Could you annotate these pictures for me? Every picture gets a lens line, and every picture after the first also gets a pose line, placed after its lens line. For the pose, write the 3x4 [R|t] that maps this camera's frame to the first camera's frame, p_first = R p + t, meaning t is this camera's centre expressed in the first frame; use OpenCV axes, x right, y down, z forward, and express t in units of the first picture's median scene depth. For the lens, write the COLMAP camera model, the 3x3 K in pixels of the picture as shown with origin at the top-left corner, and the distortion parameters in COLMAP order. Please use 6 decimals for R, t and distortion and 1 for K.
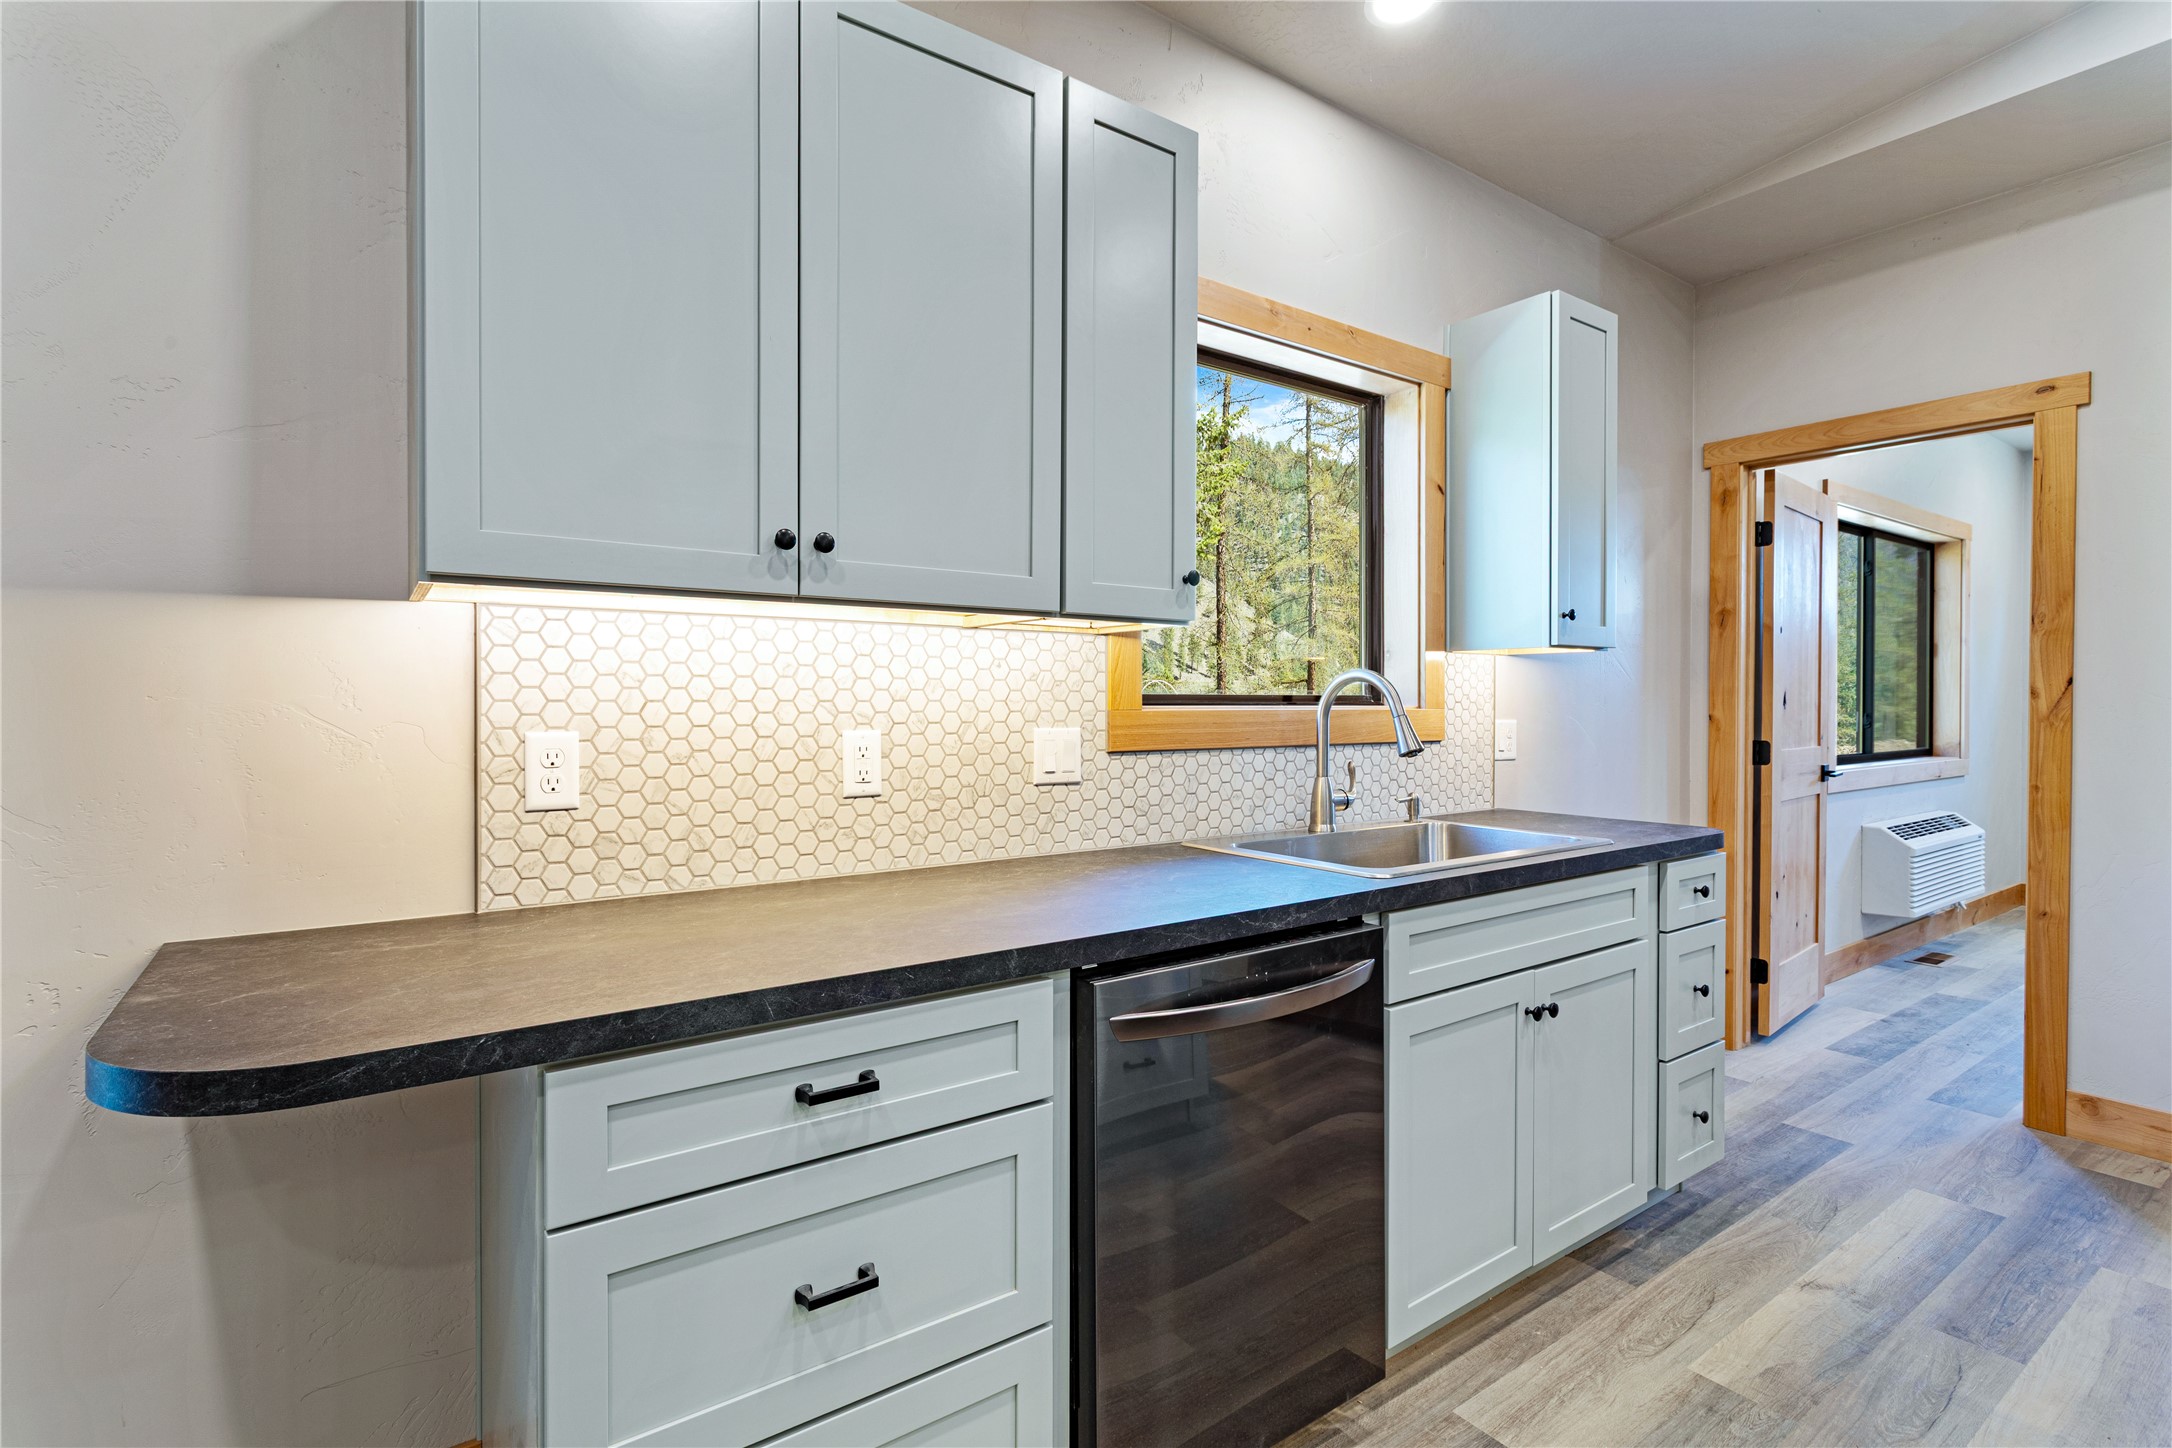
lens RADIAL K [[1029.5, 0, 1076.1], [0, 1029.5, 713.9], [0, 0, 1]] dist [-0.000740, 0.001758]
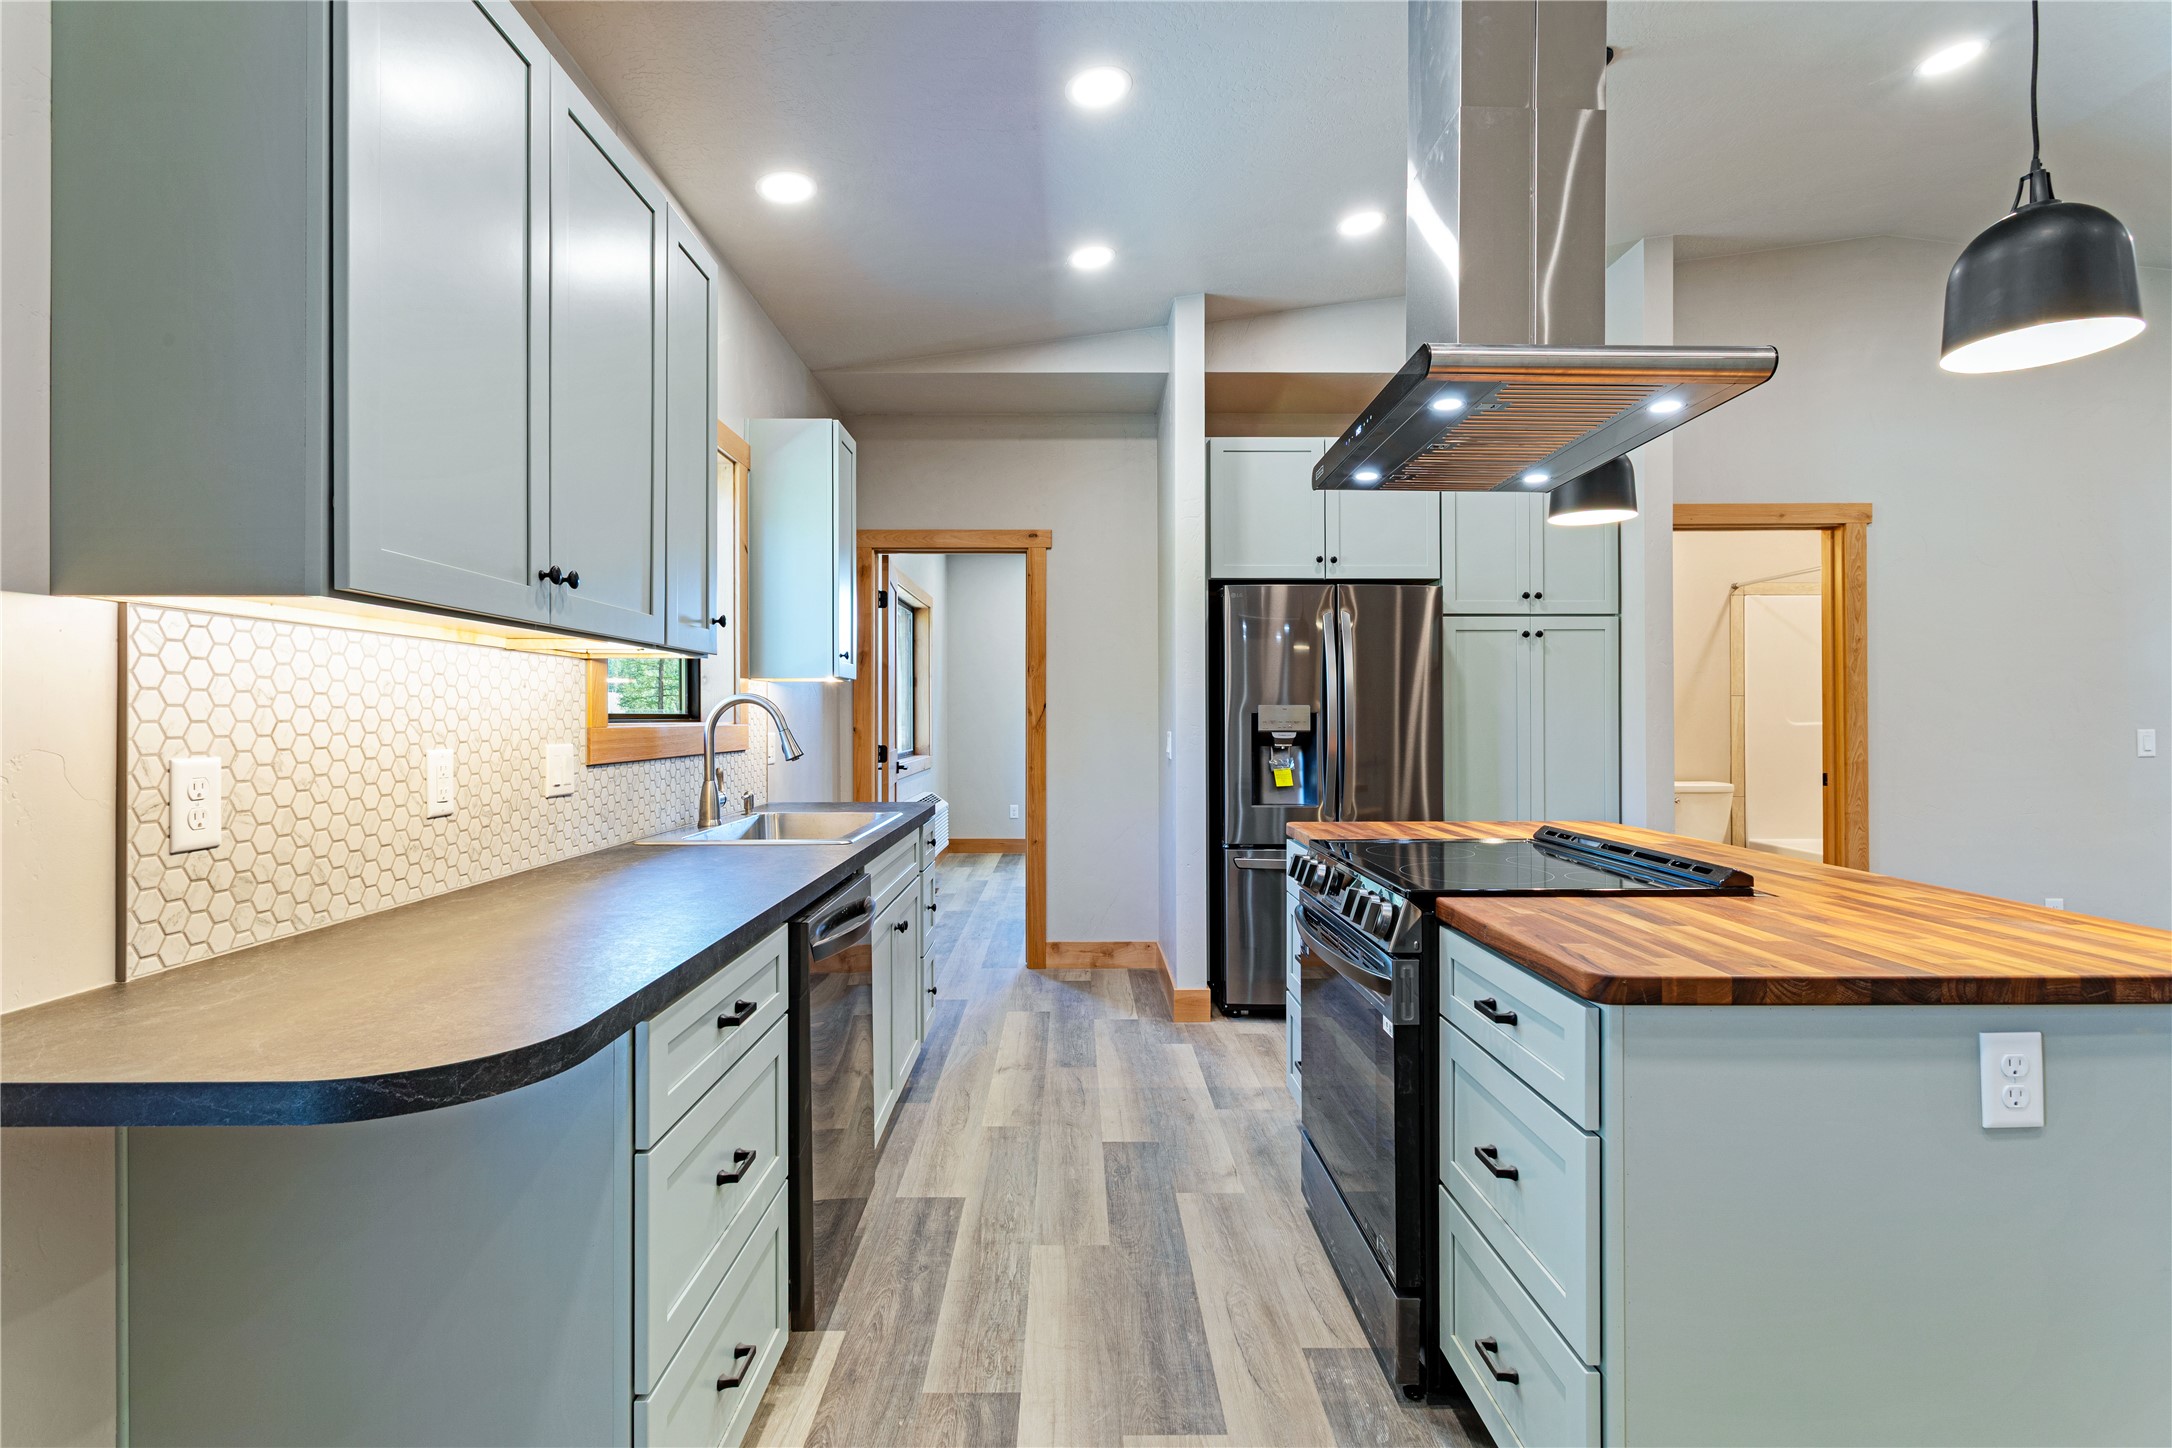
lens RADIAL K [[1029.5, 0, 1090.3], [0, 1029.5, 717.4], [0, 0, 1]] dist [-0.000740, 0.001758]
pose [[0.568636, -0.001824, 0.822587, -0.593249], [0.011012, 0.999925, -0.005395, -0.002538], [-0.822516, 0.012127, 0.568613, -0.070757]]
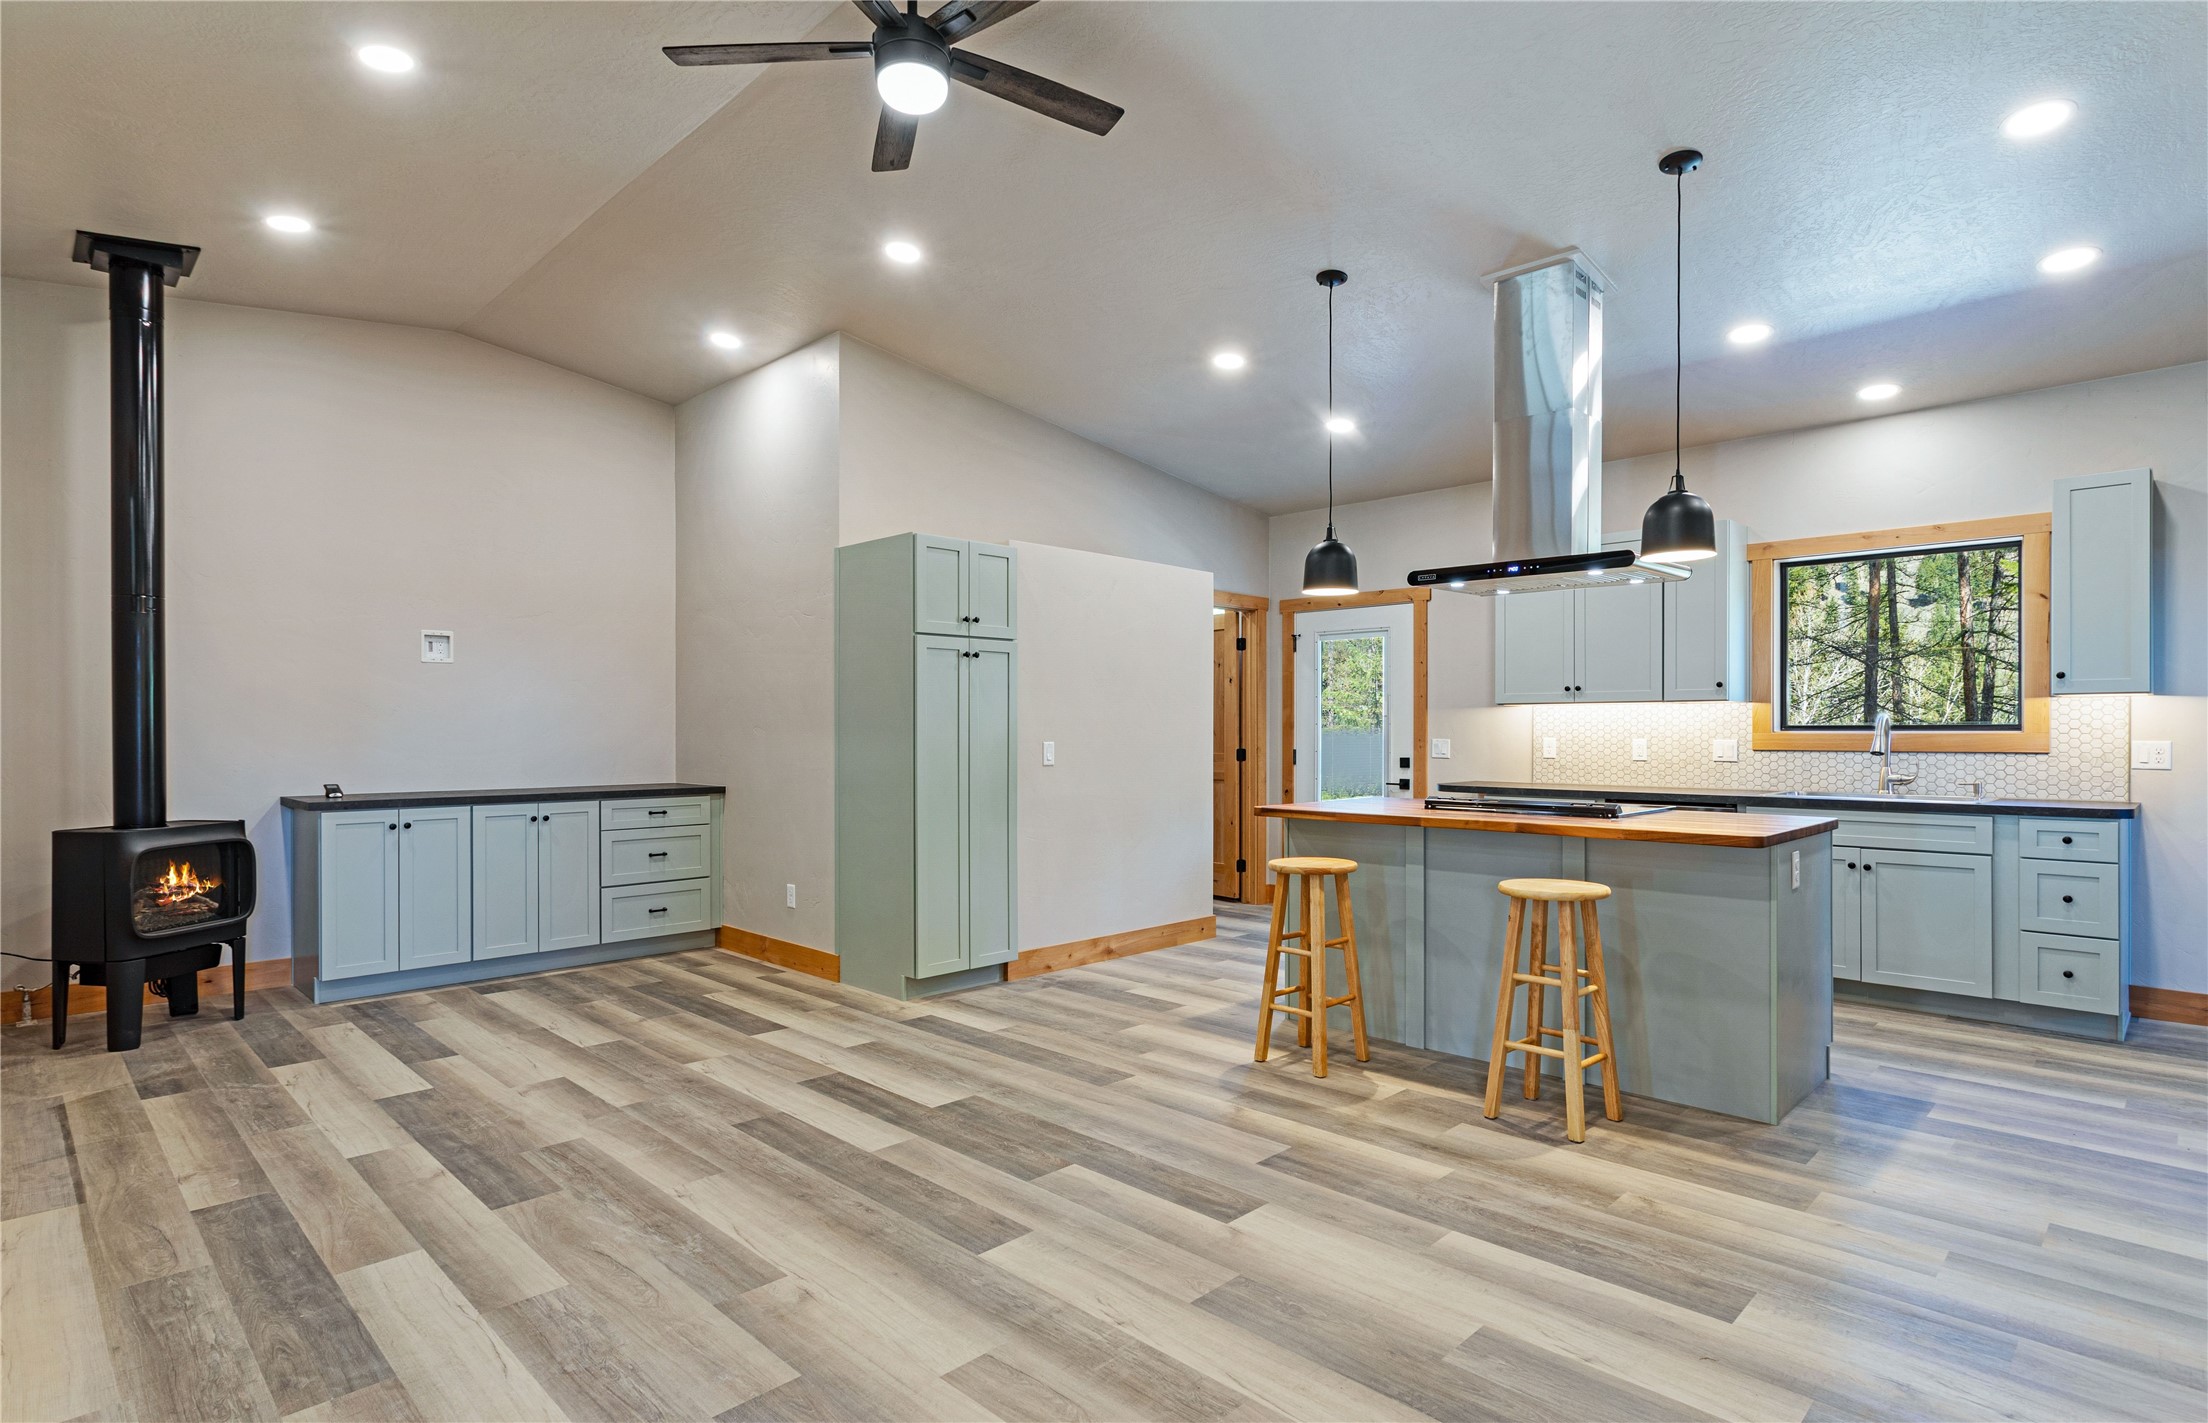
lens RADIAL K [[1122.2, 0, 1108.4], [0, 1122.2, 722.4], [0, 0, 1]] dist [-0.001695, 0.003239]
pose [[0.182229, -0.007858, -0.983225, 2.465699], [-0.007586, 0.999927, -0.009398, 0.008445], [0.983227, 0.009171, 0.182156, -1.025363]]
